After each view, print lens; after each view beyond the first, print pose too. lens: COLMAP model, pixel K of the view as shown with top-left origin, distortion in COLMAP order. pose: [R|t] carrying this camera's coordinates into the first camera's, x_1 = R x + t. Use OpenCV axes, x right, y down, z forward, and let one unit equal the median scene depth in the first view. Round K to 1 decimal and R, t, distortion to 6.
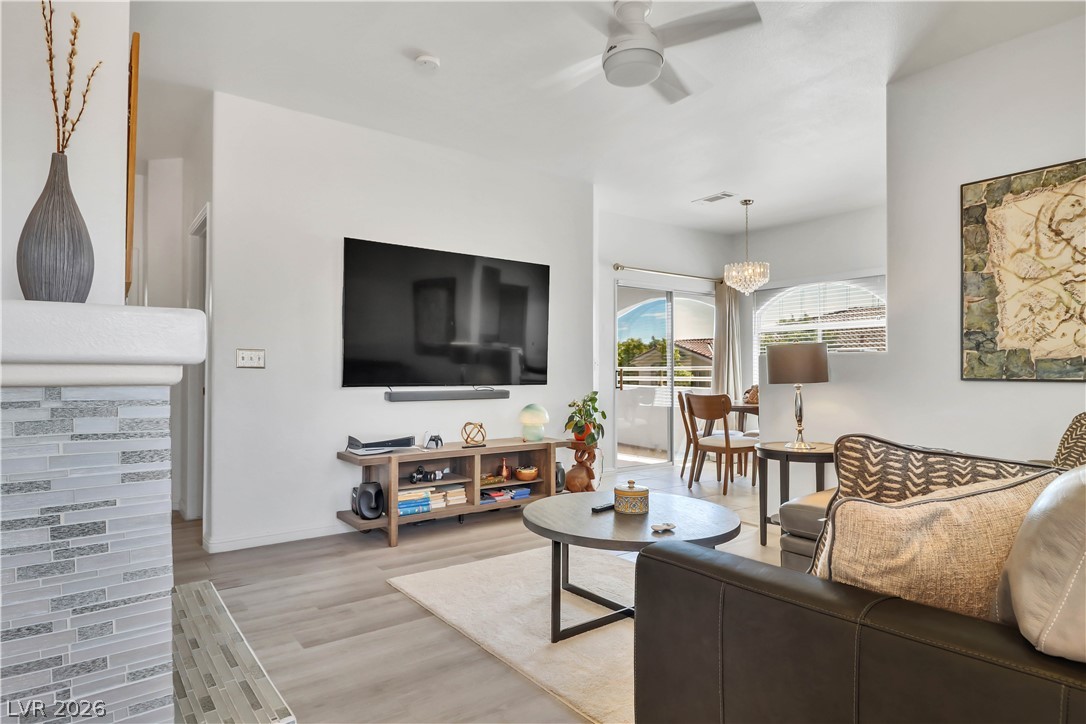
lens RADIAL K [[620.4, 0, 537.3], [0, 620.4, 363.2], [0, 0, 1]] dist [-0.023521, -0.000332]
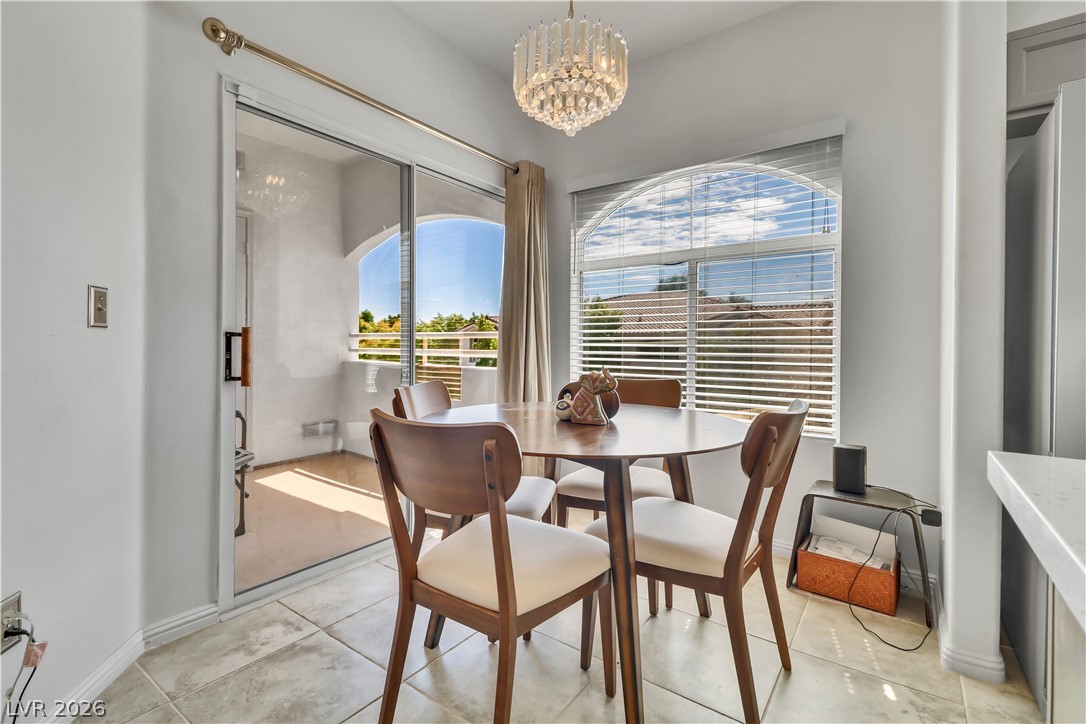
lens RADIAL K [[493.3, 0, 542.7], [0, 493.3, 344.0], [0, 0, 1]] dist [-0.001718, -0.000239]
pose [[0.951716, 0.005633, 0.306929, 0.193230], [-0.010071, 0.999866, 0.012878, 0.010775], [-0.306816, -0.015347, 0.951645, 0.598940]]
